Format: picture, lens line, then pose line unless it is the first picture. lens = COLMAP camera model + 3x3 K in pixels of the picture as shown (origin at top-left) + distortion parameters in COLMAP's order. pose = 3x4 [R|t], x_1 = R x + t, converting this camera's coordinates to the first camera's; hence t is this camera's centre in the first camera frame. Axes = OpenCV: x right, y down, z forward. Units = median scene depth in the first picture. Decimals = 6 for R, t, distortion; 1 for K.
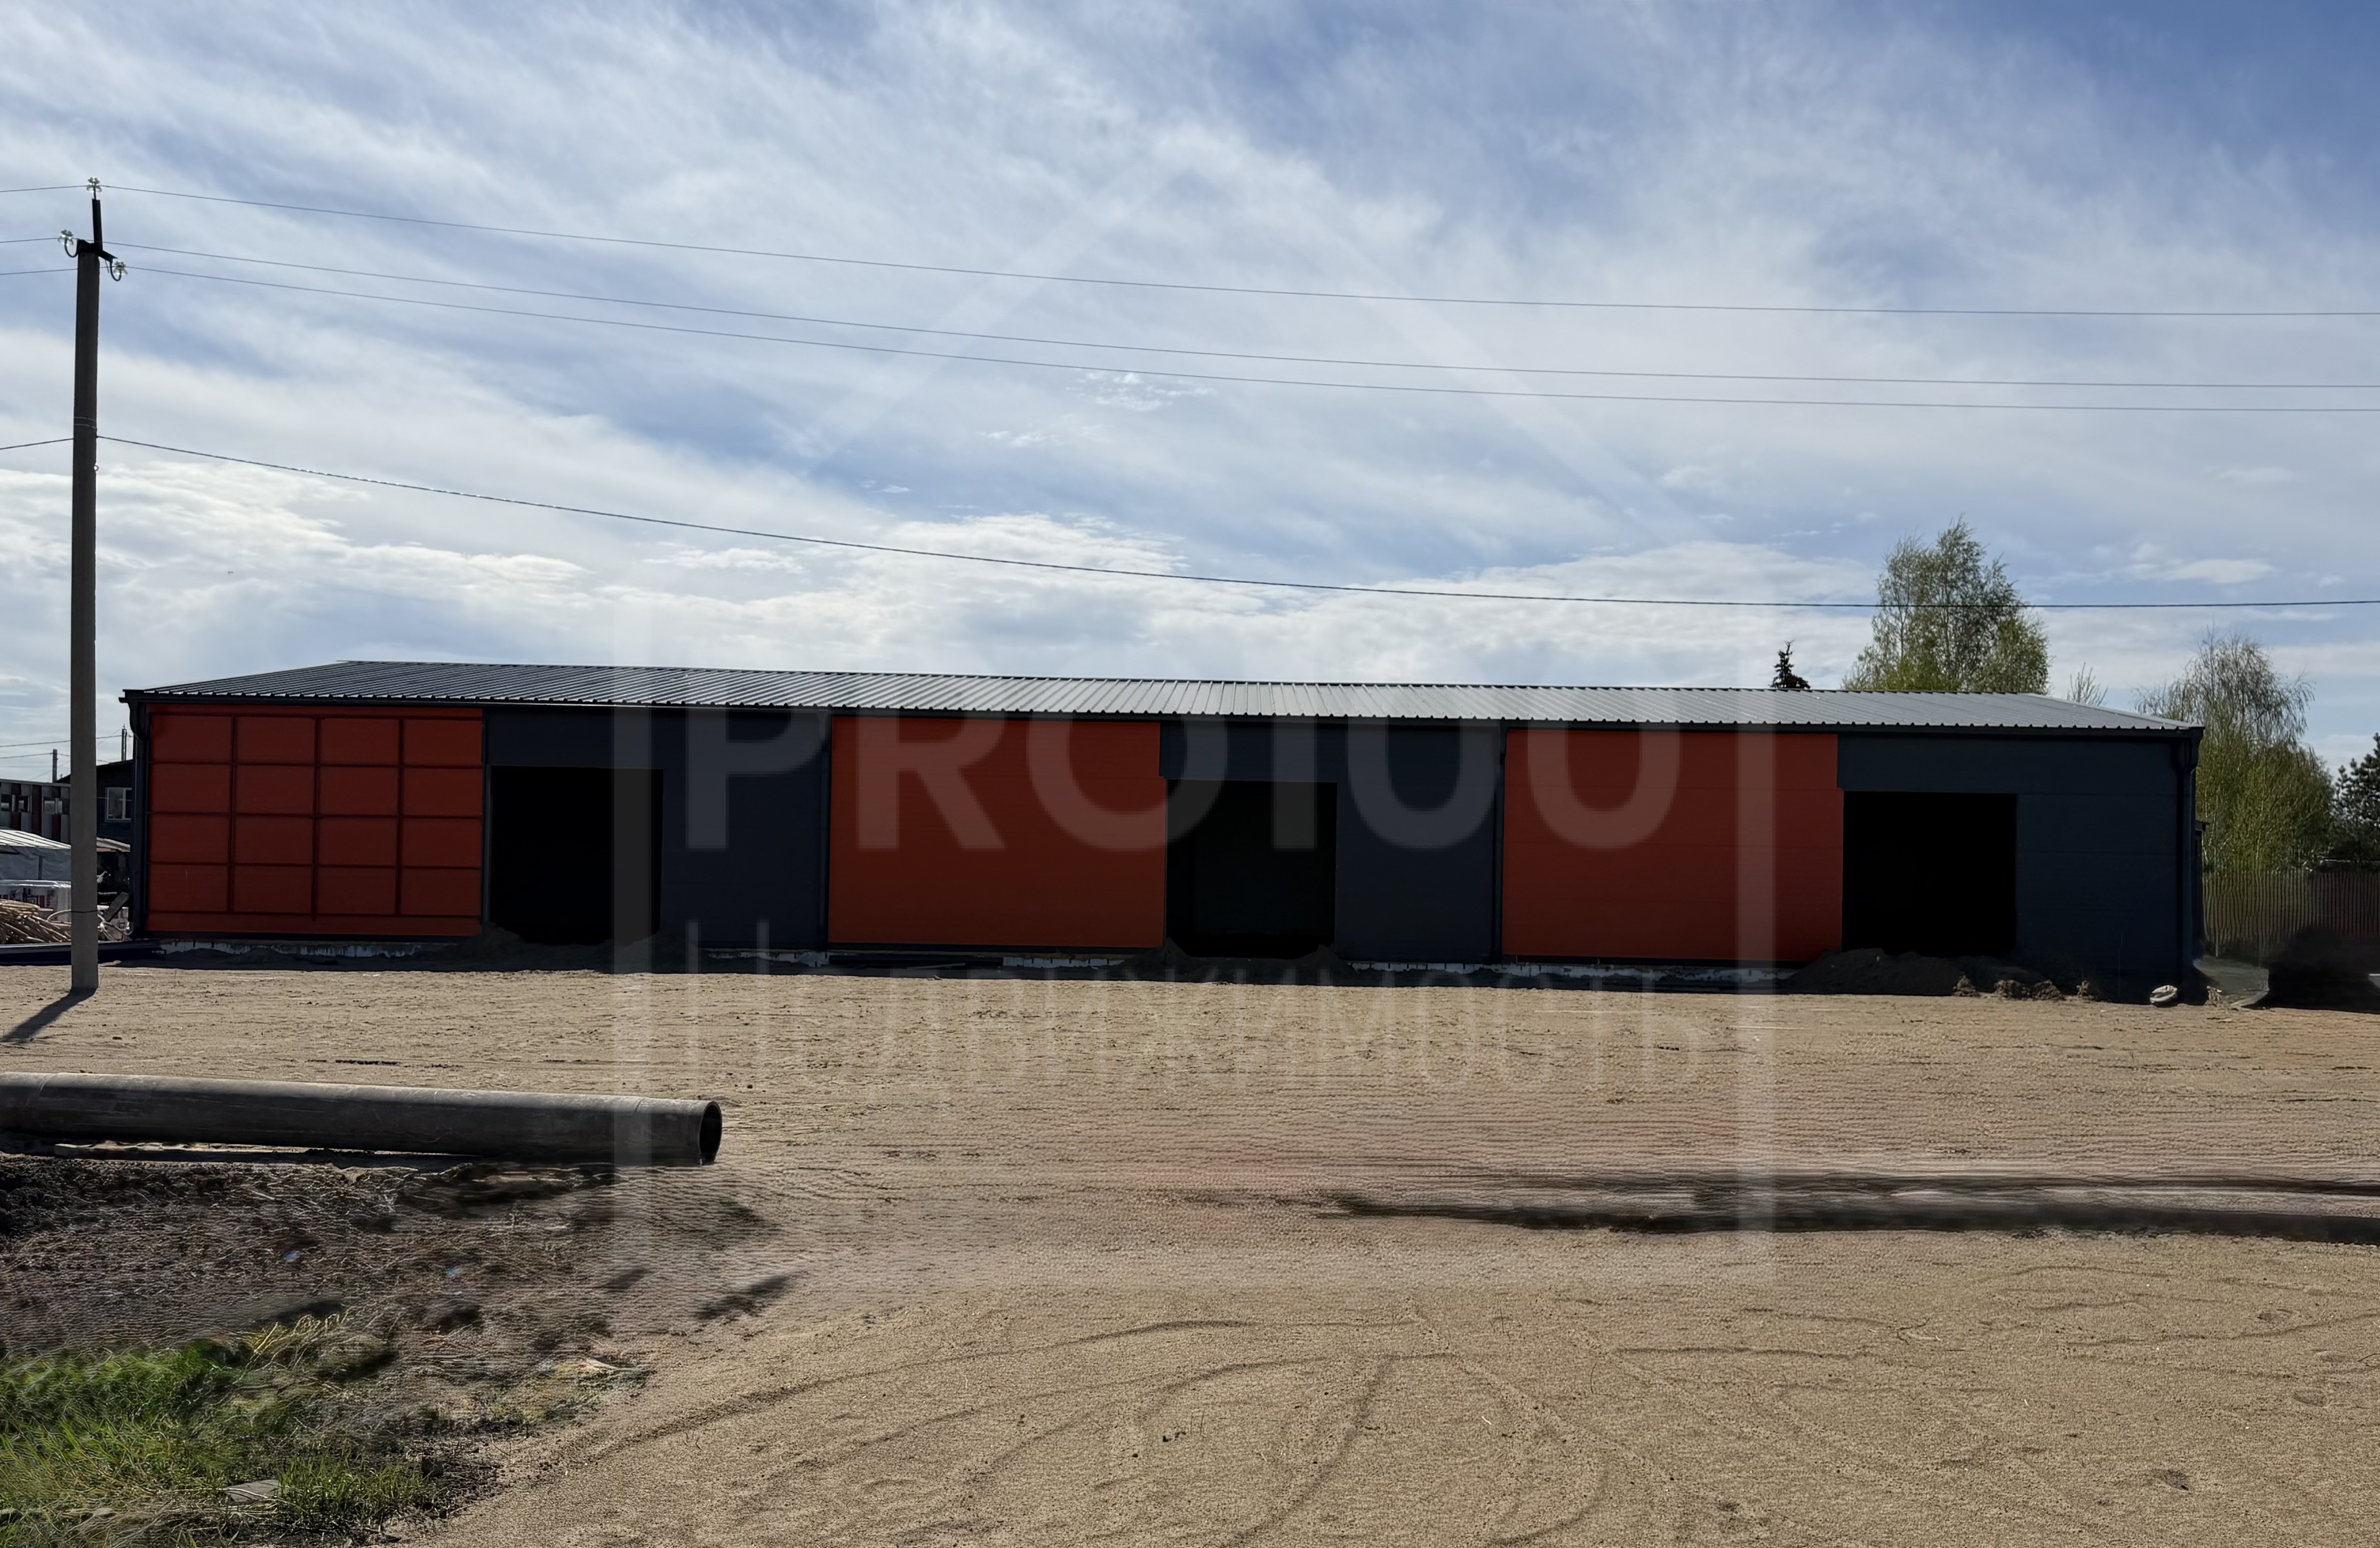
lens RADIAL K [[2048.1, 0, 1207.9], [0, 2048.1, 786.4], [0, 0, 1]] dist [0.036687, -0.039356]
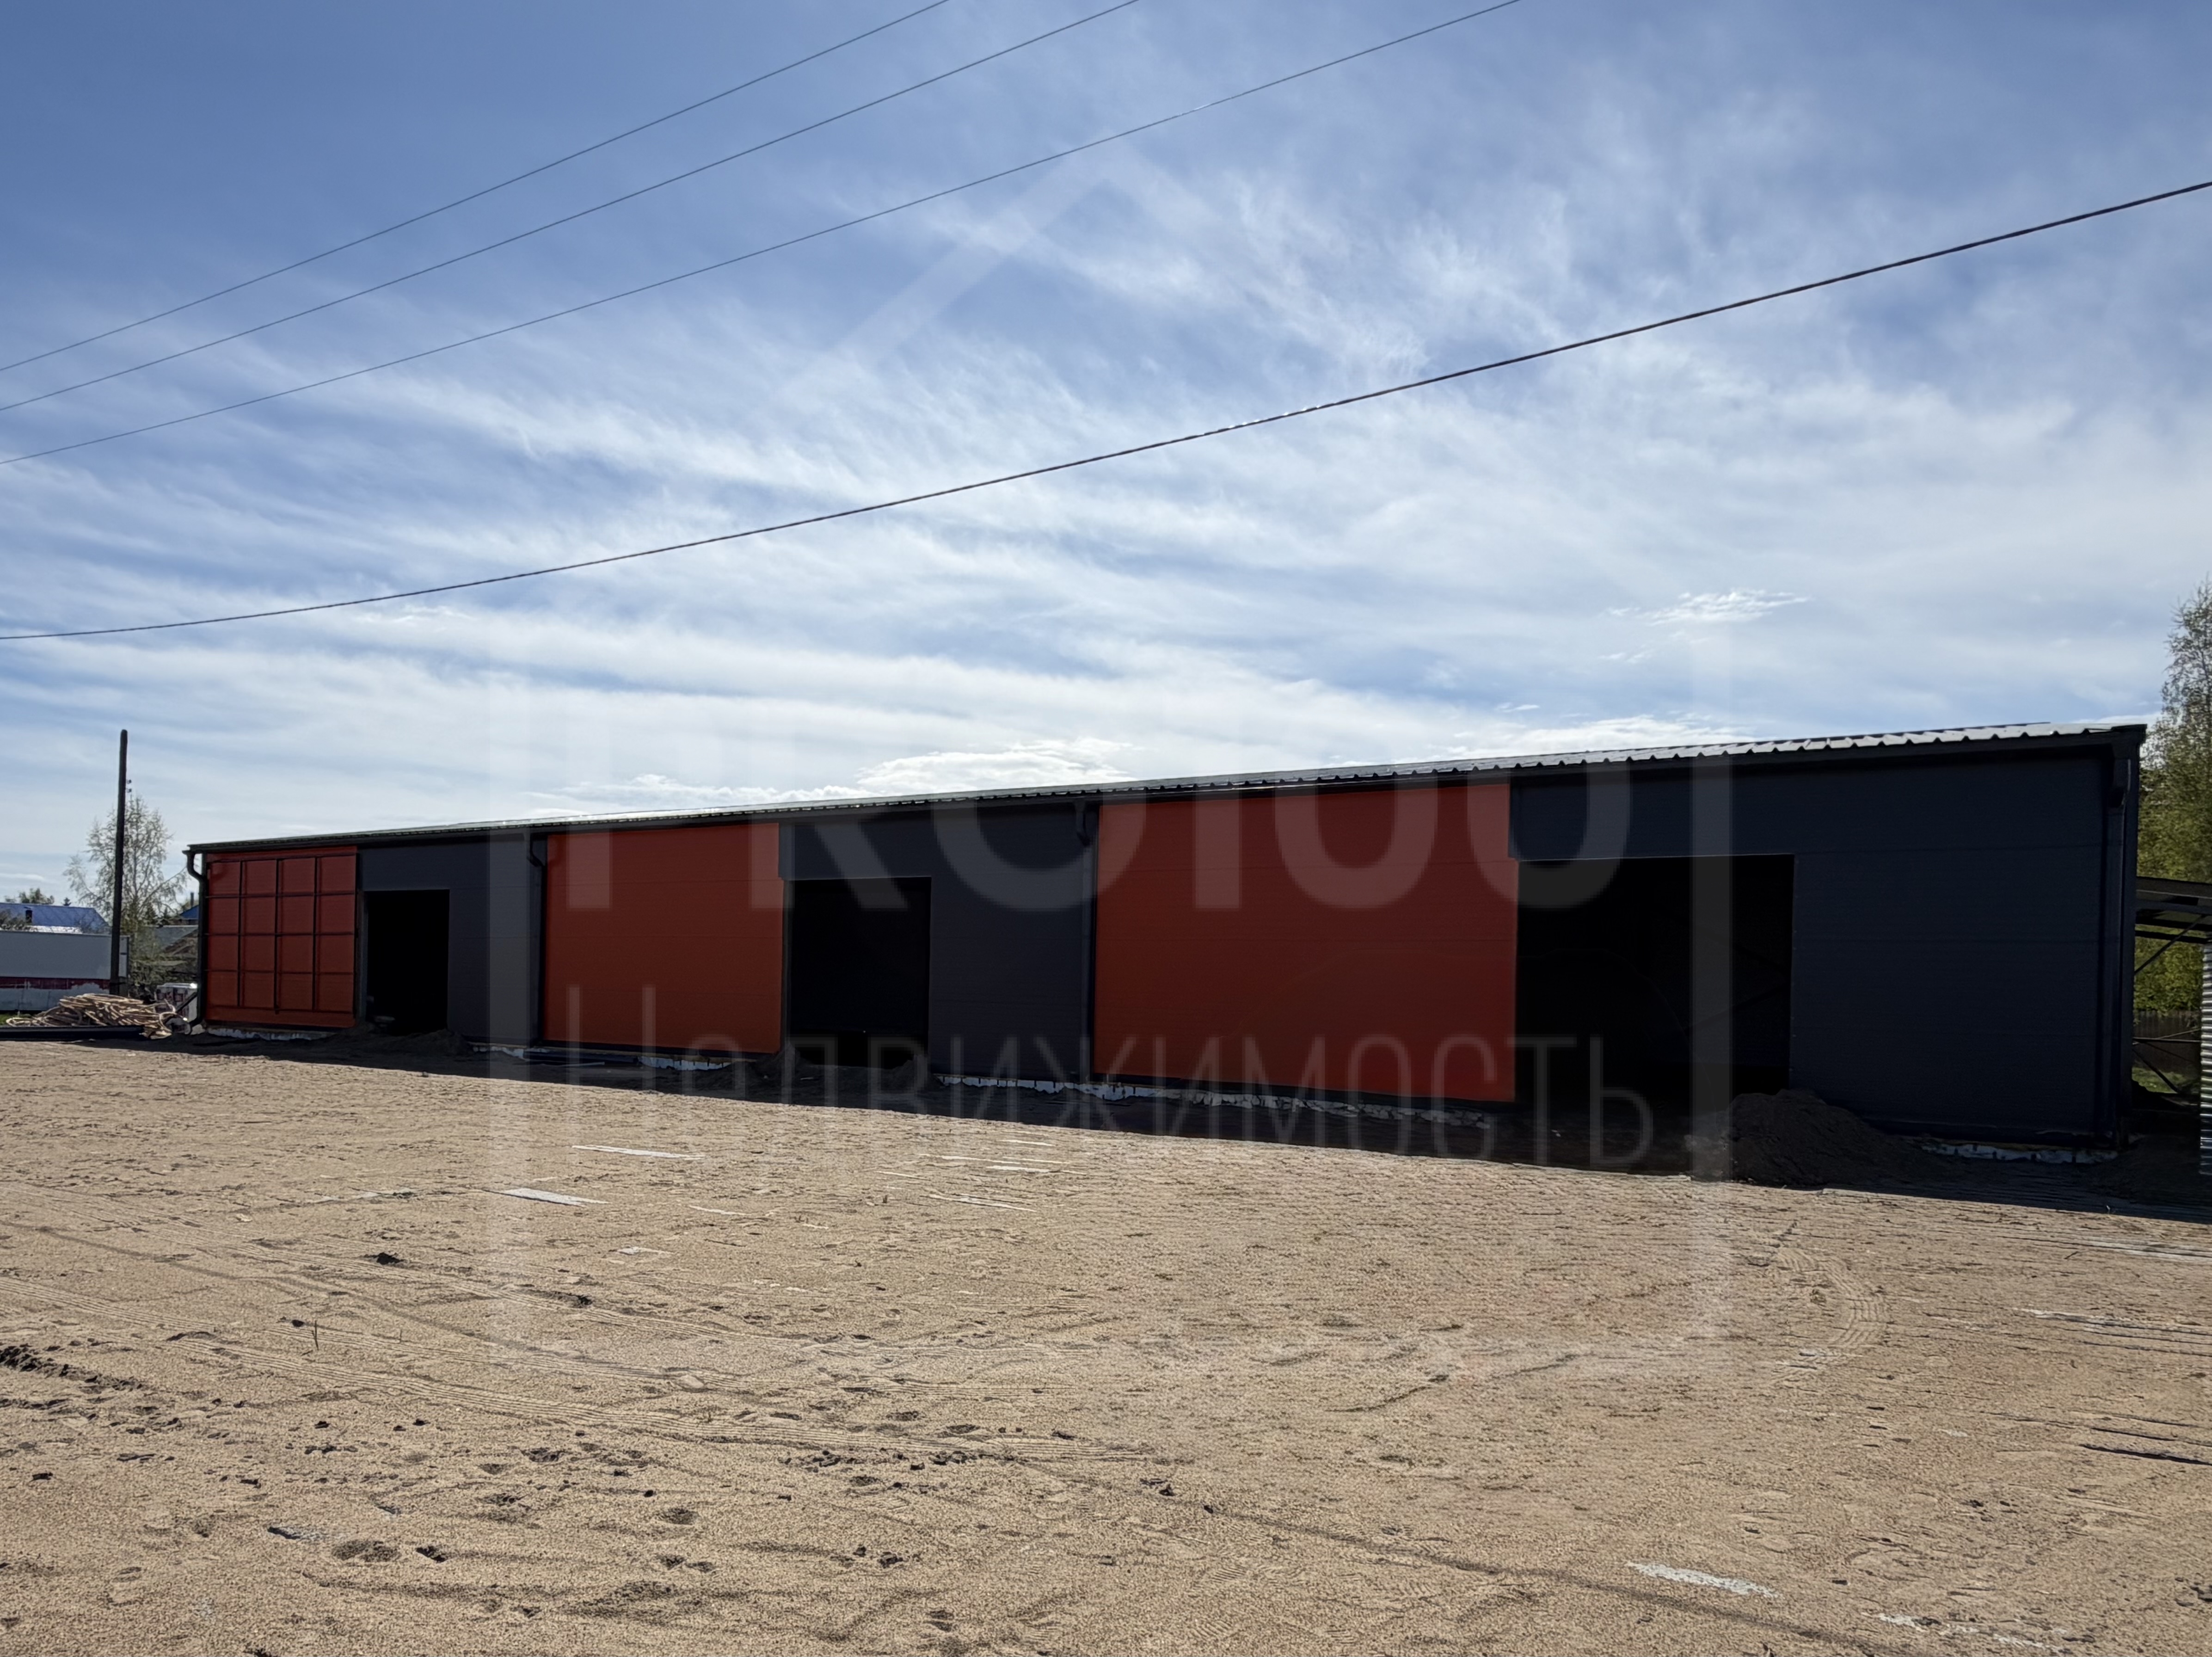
lens RADIAL K [[1373.5, 0, 1082.1], [0, 1373.5, 975.2], [0, 0, 1]] dist [0.001400, -0.001742]
pose [[0.840246, -0.003768, -0.542192, 0.069947], [0.017051, 0.999665, 0.019477, 0.004754], [0.541937, -0.025611, 0.840029, 0.078517]]
